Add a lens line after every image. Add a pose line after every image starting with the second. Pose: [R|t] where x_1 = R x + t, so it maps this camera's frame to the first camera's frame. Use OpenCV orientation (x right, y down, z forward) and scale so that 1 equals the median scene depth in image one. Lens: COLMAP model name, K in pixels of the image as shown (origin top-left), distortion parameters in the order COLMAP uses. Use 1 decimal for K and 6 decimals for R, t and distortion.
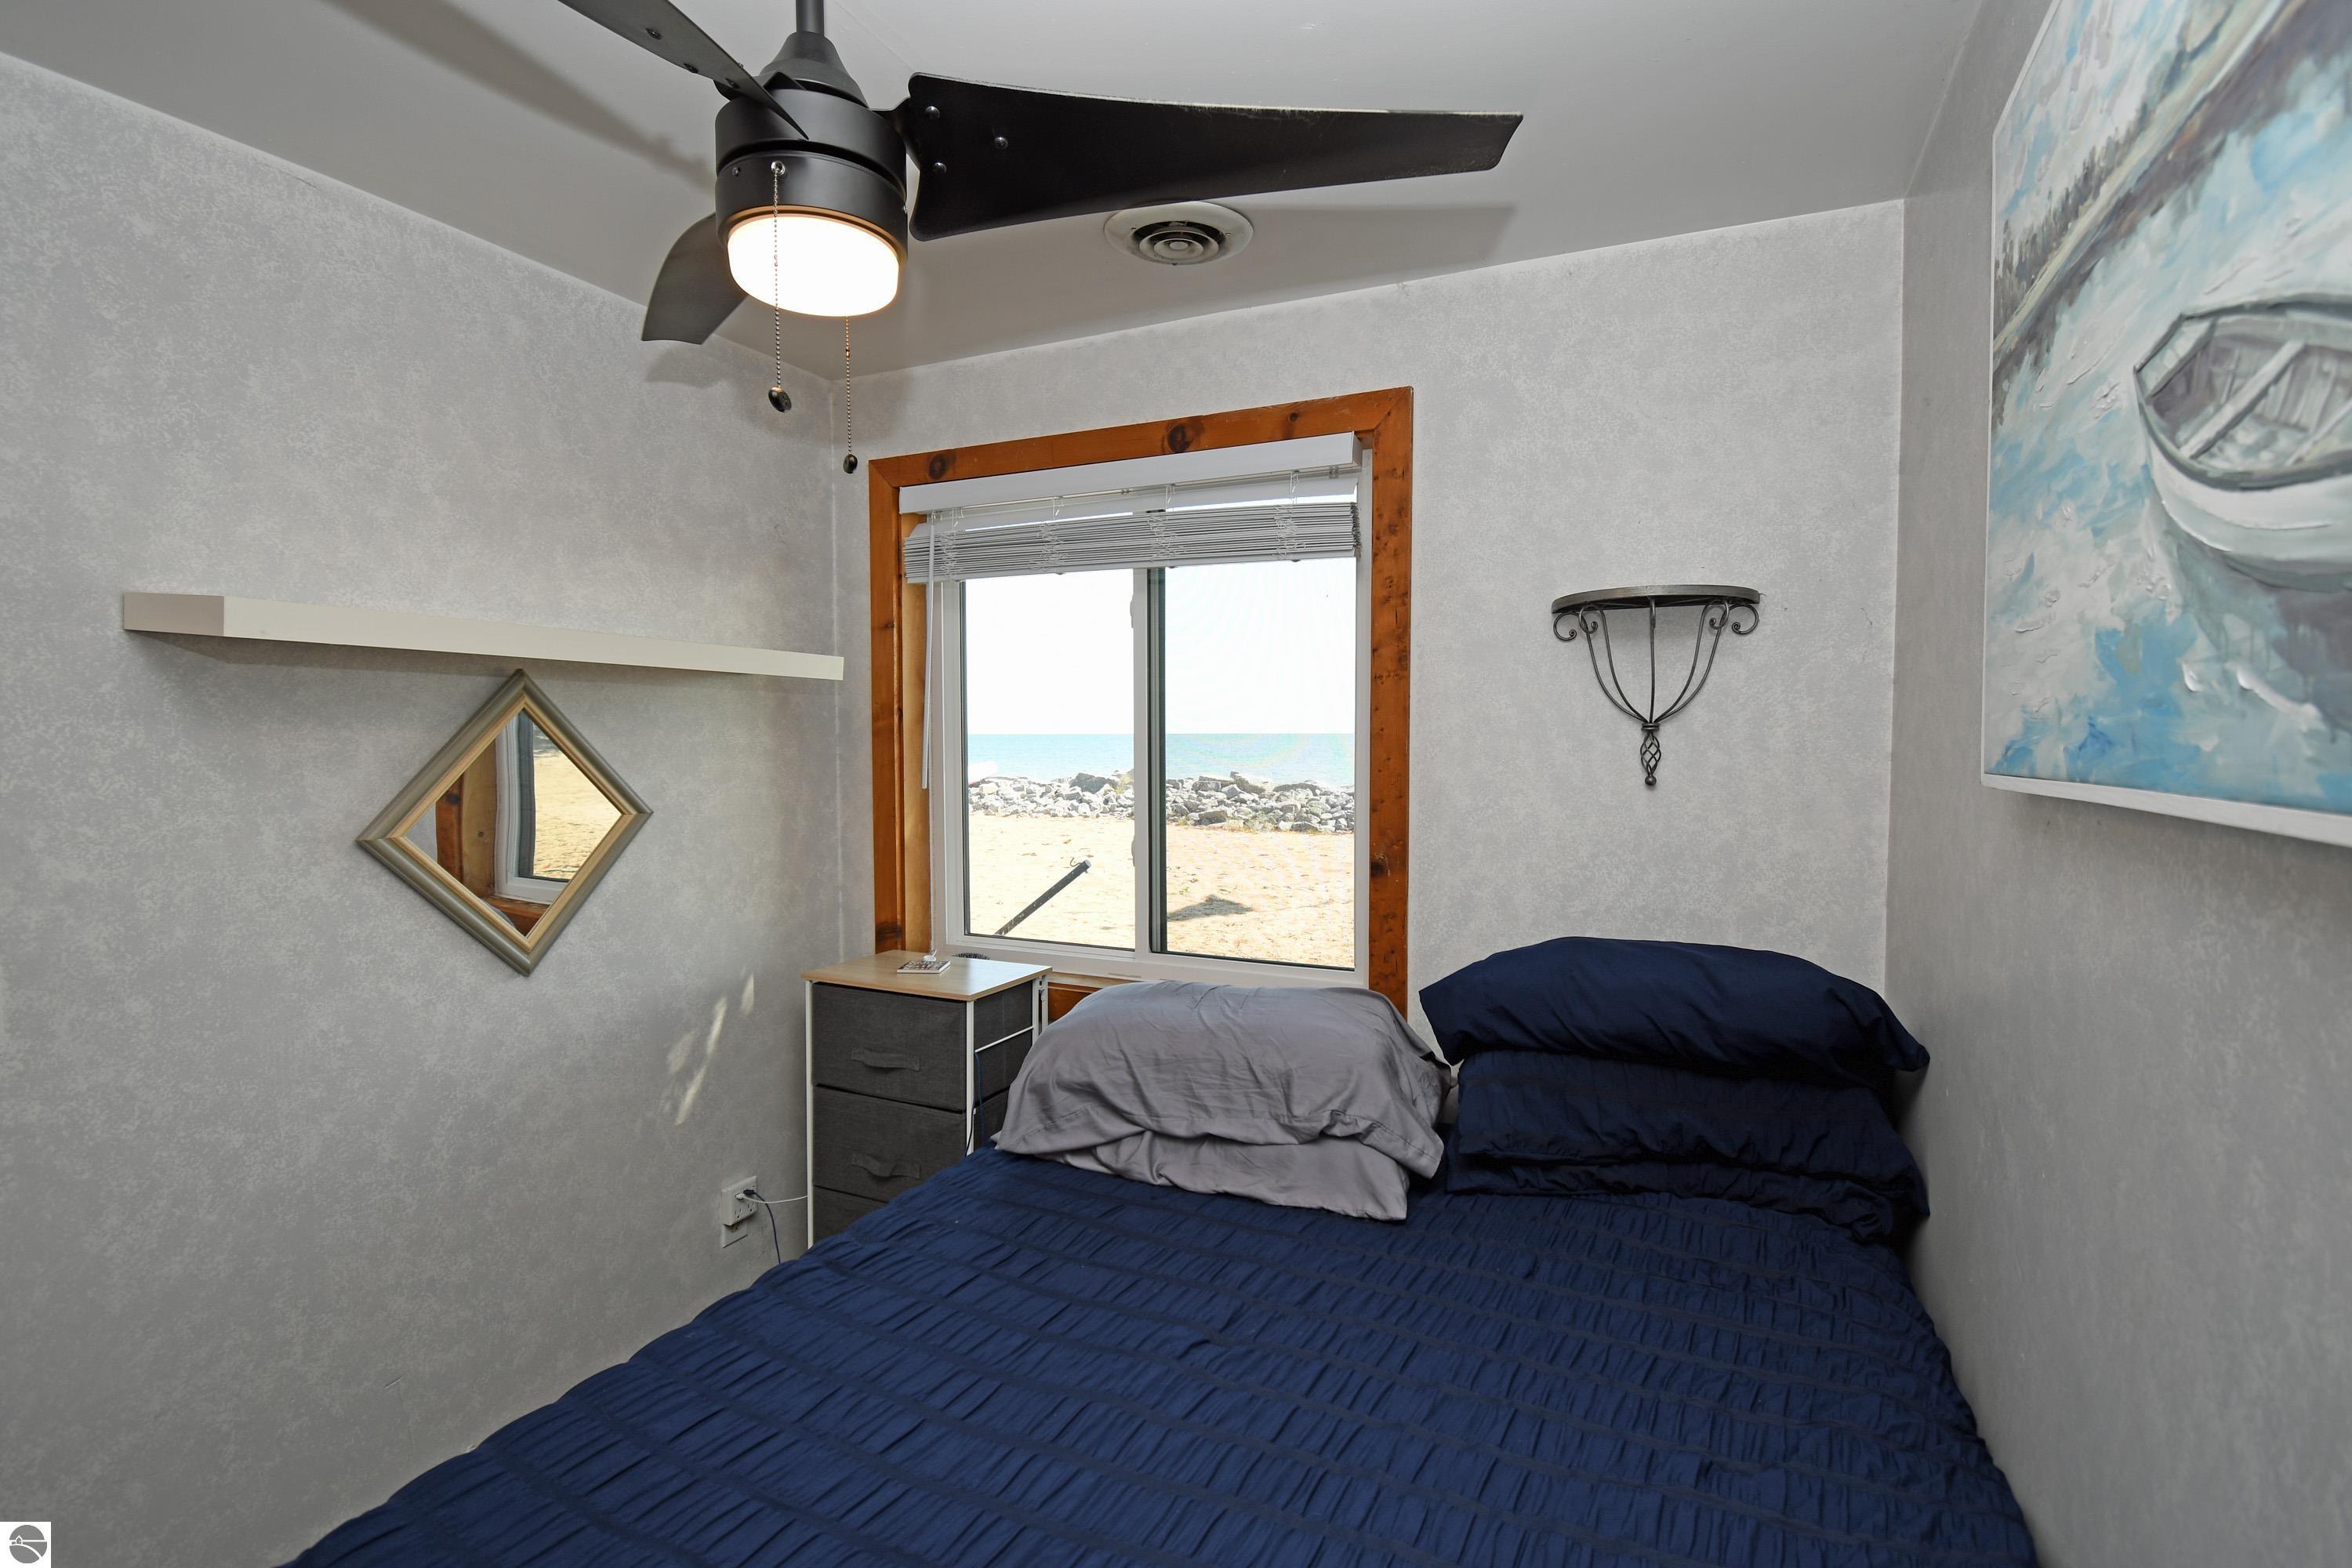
lens RADIAL K [[1106.7, 0, 1178.8], [0, 1106.7, 777.5], [0, 0, 1]] dist [0.021029, -0.000048]
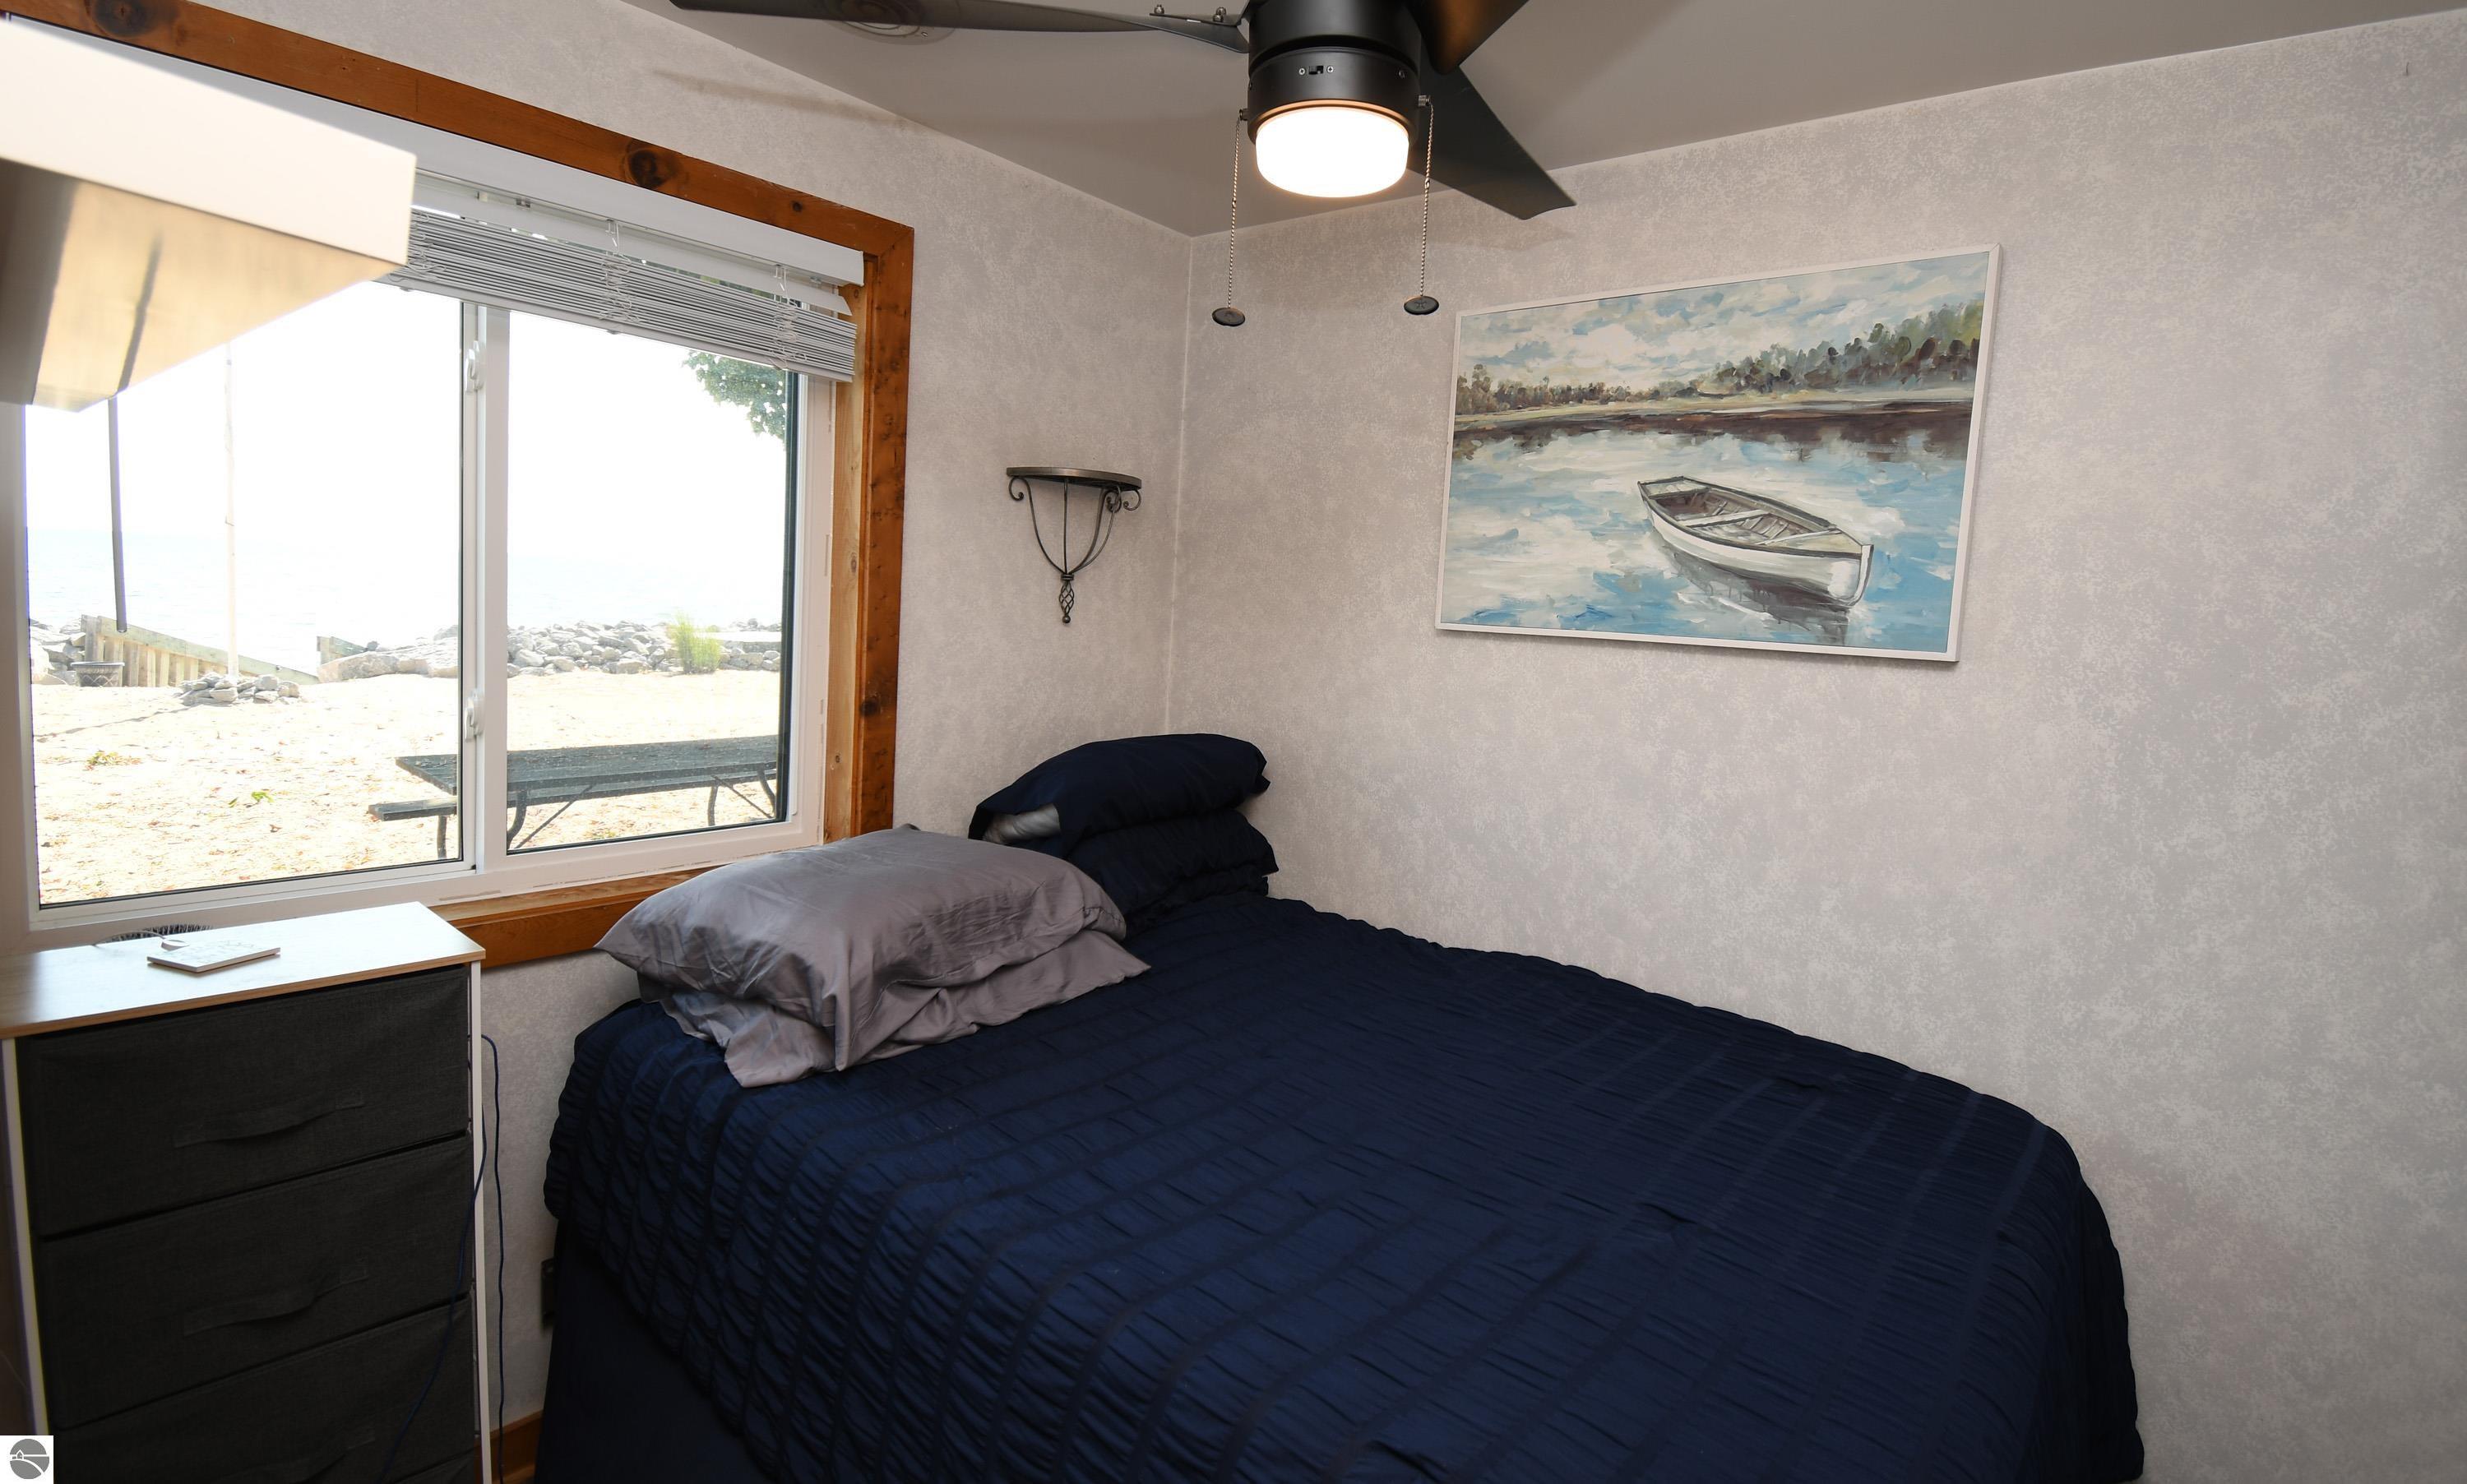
lens RADIAL K [[1198.7, 0, 1236.3], [0, 1198.7, 713.6], [0, 0, 1]] dist [-0.000624, -0.000197]
pose [[0.238064, -0.081651, 0.967811, -0.856333], [-0.017190, 0.995950, 0.088253, -0.013951], [-0.971097, -0.037647, 0.235697, 0.462851]]
